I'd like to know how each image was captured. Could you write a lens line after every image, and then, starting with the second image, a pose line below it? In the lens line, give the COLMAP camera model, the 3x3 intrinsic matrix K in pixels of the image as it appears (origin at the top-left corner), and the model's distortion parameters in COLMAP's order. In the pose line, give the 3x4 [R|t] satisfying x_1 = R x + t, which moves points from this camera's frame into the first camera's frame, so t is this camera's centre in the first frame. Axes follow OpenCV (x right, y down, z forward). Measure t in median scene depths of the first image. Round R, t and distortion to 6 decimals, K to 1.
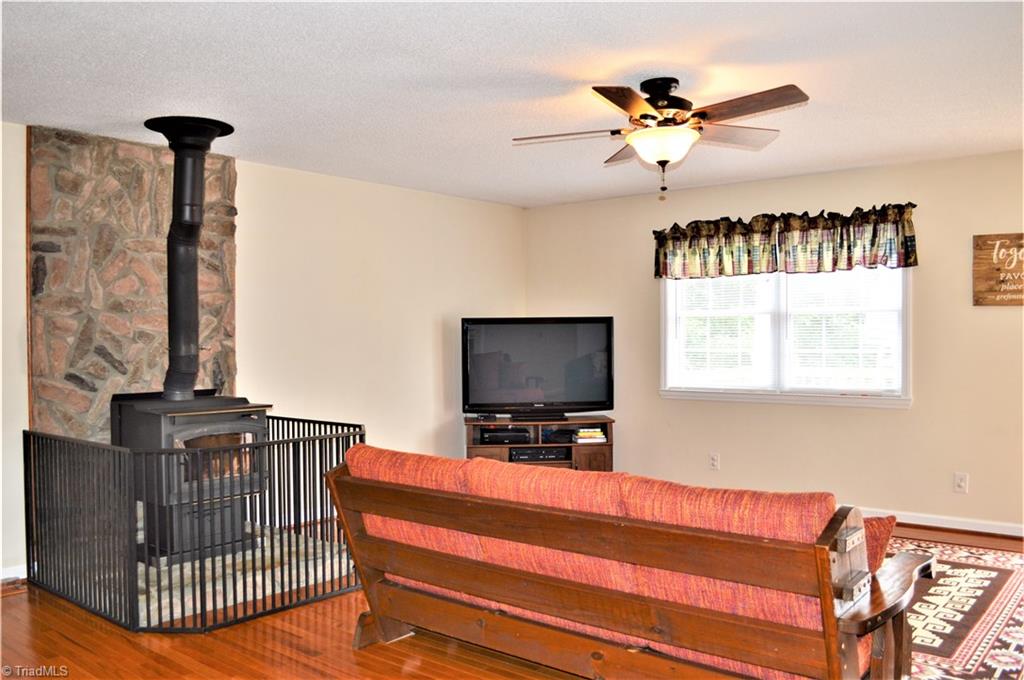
lens RADIAL K [[840.9, 0, 506.7], [0, 840.9, 352.2], [0, 0, 1]] dist [-0.080531, 0.010996]
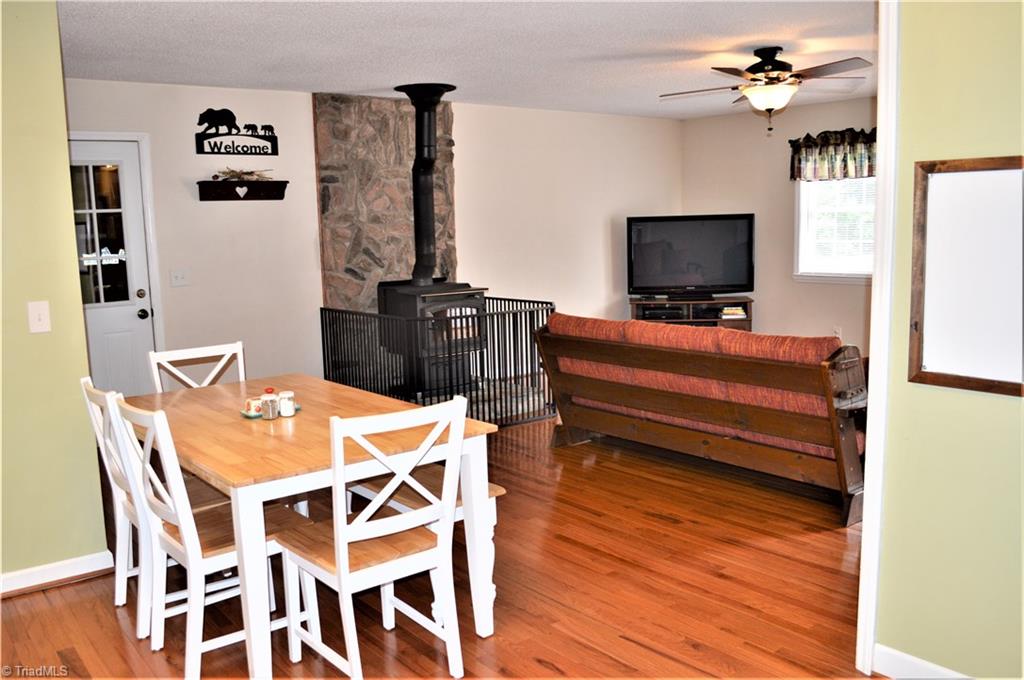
lens RADIAL K [[840.9, 0, 506.7], [0, 840.9, 352.2], [0, 0, 1]] dist [-0.080531, 0.010996]
pose [[0.979426, 0.008590, -0.201622, 0.033228], [0.018873, 0.990816, 0.133896, -0.018107], [0.200920, -0.134946, 0.970268, -0.366092]]
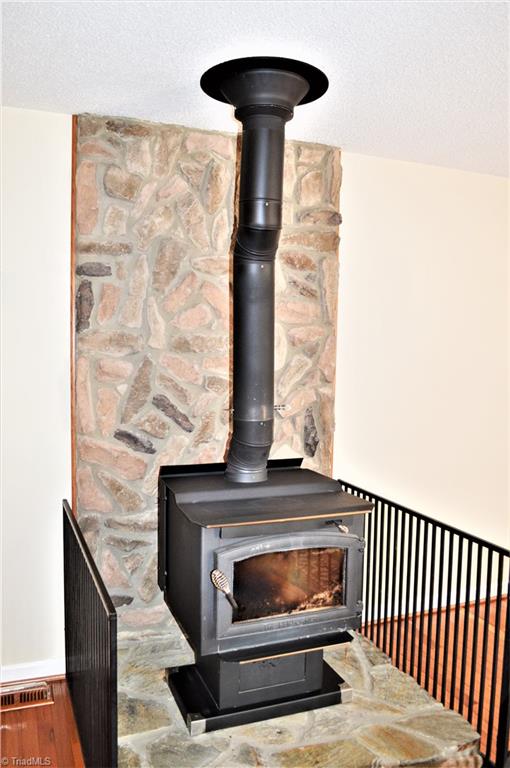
lens RADIAL K [[630.7, 0, 255.0], [0, 630.7, 384.0], [0, 0, 1]] dist [-0.080531, 0.010996]
pose [[0.881367, 0.051956, -0.469566, -0.133349], [-0.029577, 0.998053, 0.054917, -0.053968], [0.471505, -0.034513, 0.881188, 0.515467]]
